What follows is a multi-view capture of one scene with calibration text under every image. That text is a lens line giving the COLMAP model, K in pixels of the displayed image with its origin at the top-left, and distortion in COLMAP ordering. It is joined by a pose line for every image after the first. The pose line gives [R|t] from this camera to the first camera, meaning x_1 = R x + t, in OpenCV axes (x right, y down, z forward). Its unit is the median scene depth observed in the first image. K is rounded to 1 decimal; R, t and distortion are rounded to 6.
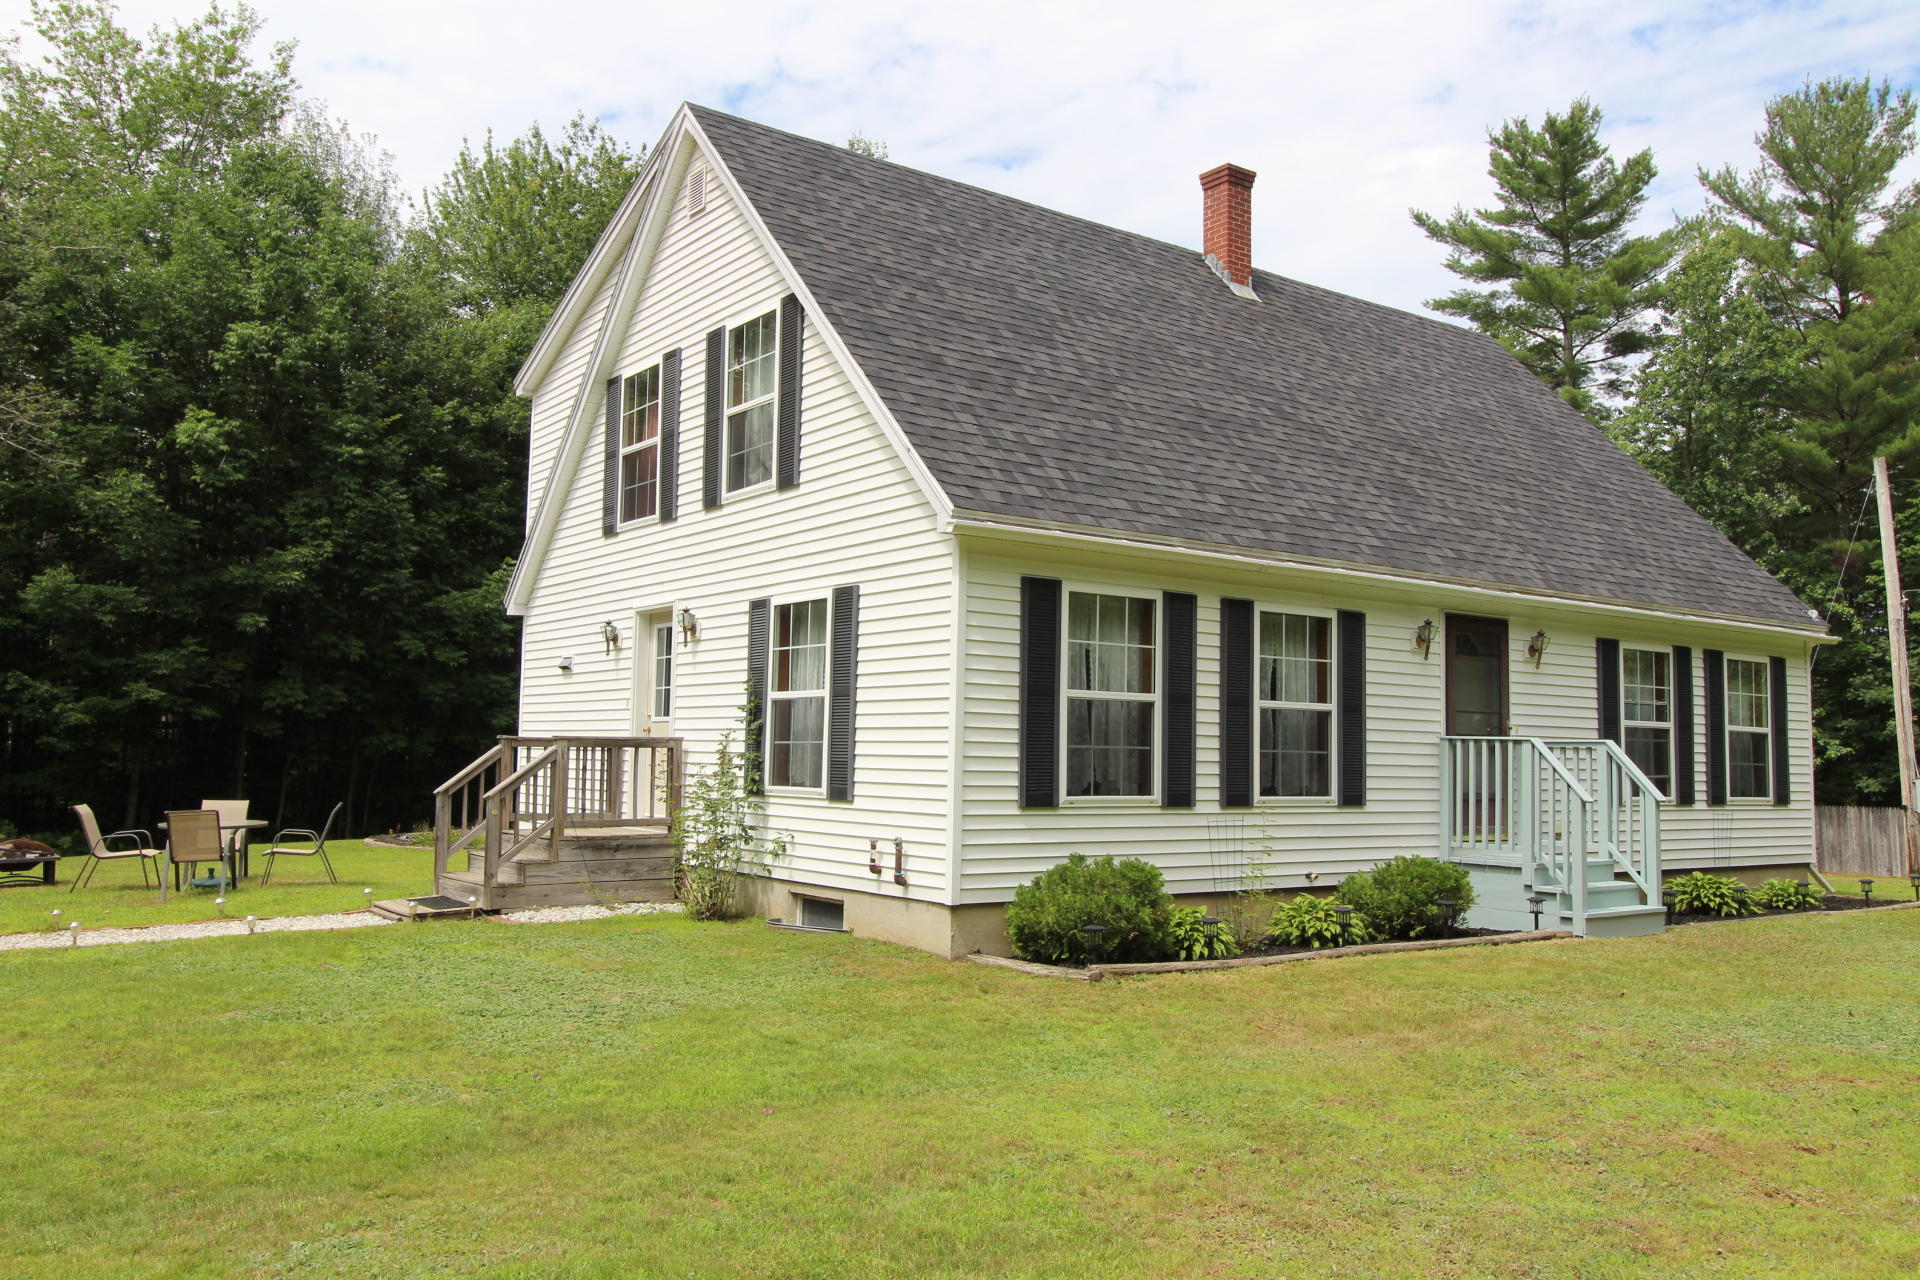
lens RADIAL K [[1529.7, 0, 956.7], [0, 1529.7, 618.2], [0, 0, 1]] dist [0.008473, 0.001448]
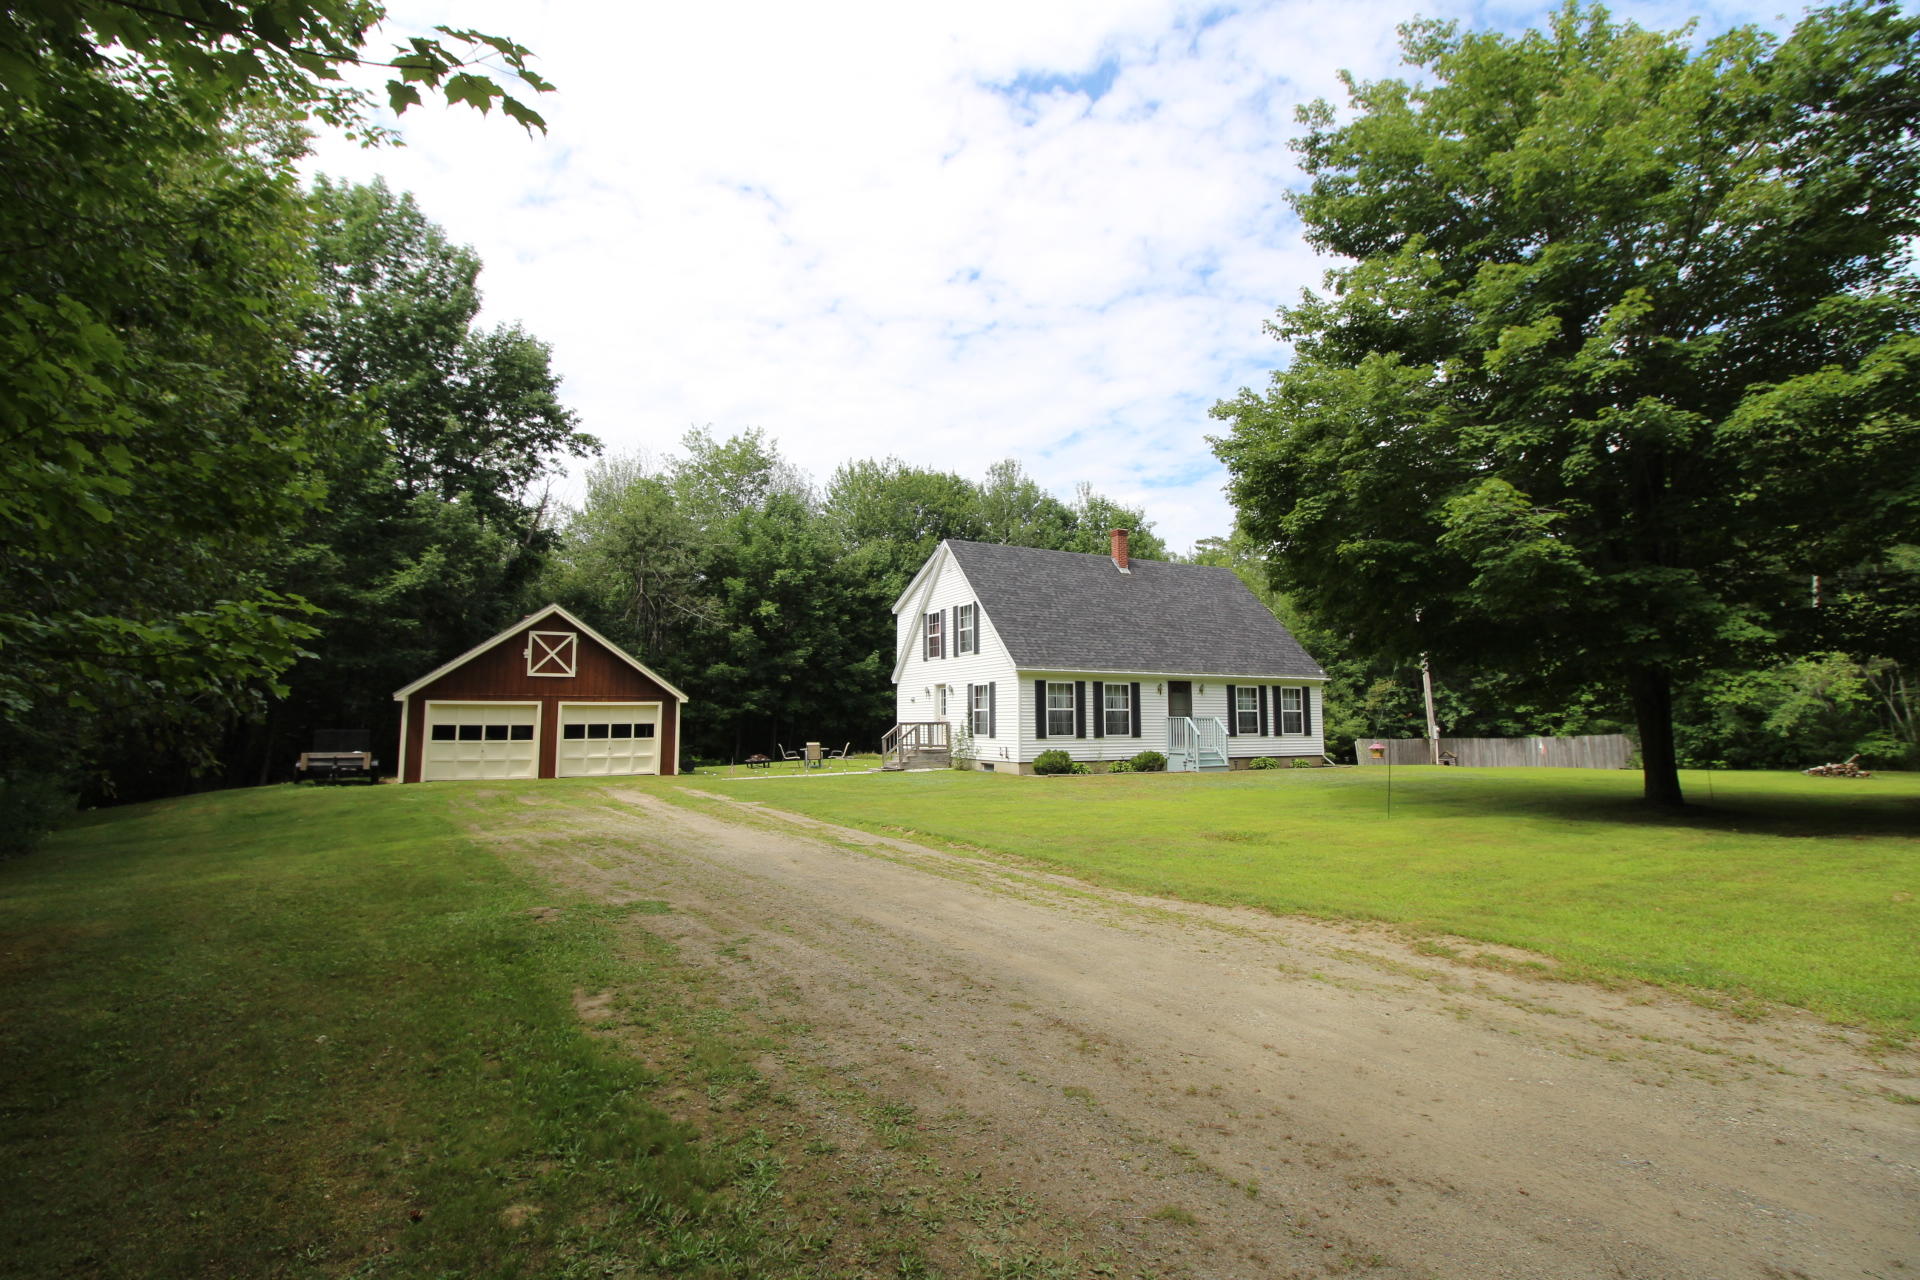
lens RADIAL K [[888.4, 0, 951.8], [0, 888.4, 621.4], [0, 0, 1]] dist [-0.000711, -0.015526]
pose [[0.987634, -0.036681, -0.152425, 0.150224], [0.033106, 0.999116, -0.025922, -0.102337], [0.153241, 0.020555, 0.987975, -1.058690]]
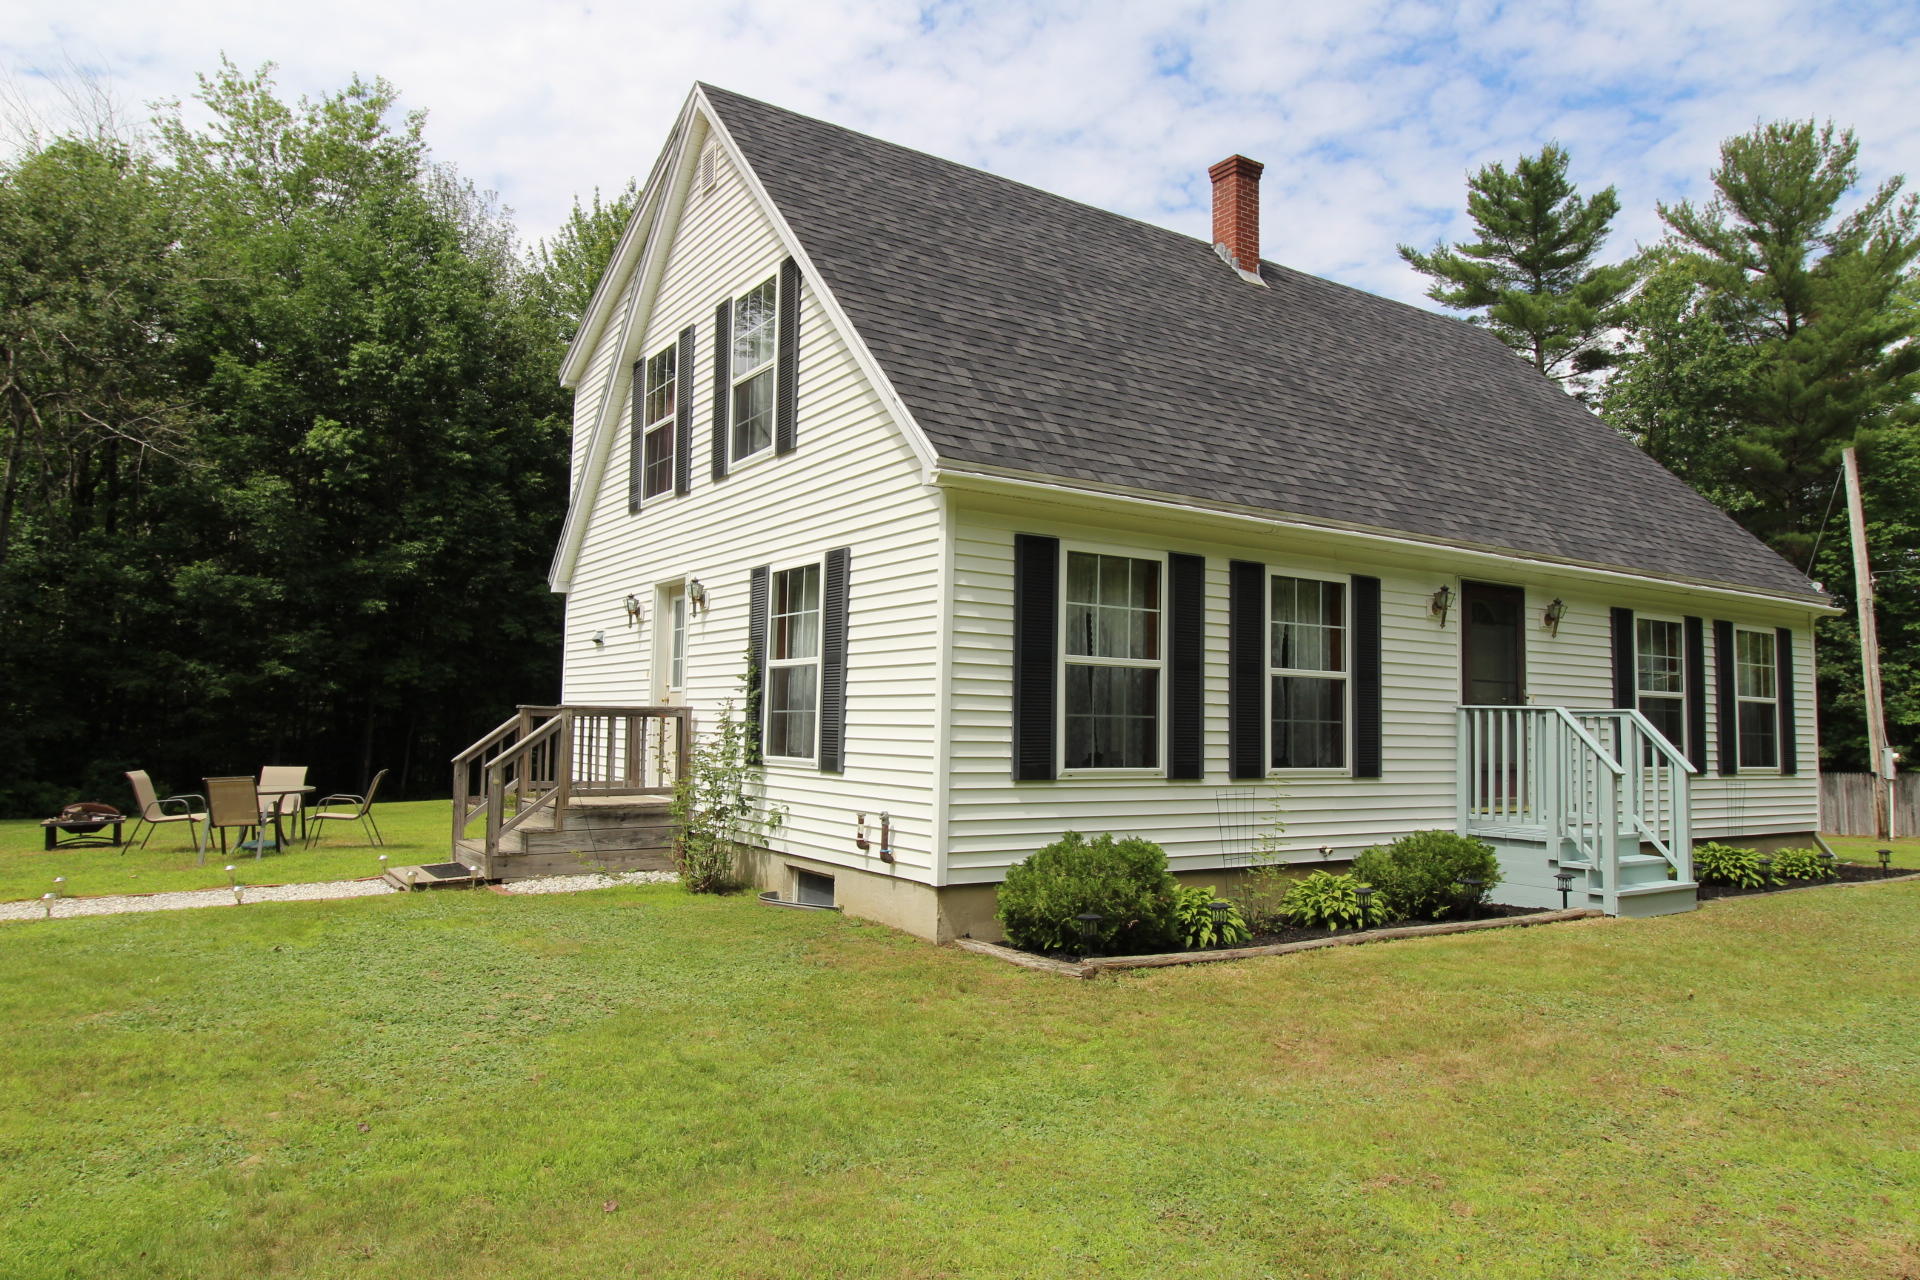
lens RADIAL K [[1256.7, 0, 956.2], [0, 1256.7, 615.8], [0, 0, 1]] dist [0.002095, 0.000042]
pose [[0.999017, -0.002922, -0.044226, 0.032261], [0.003036, 0.999992, 0.002512, 0.016779], [0.044219, -0.002643, 0.999018, 0.184406]]
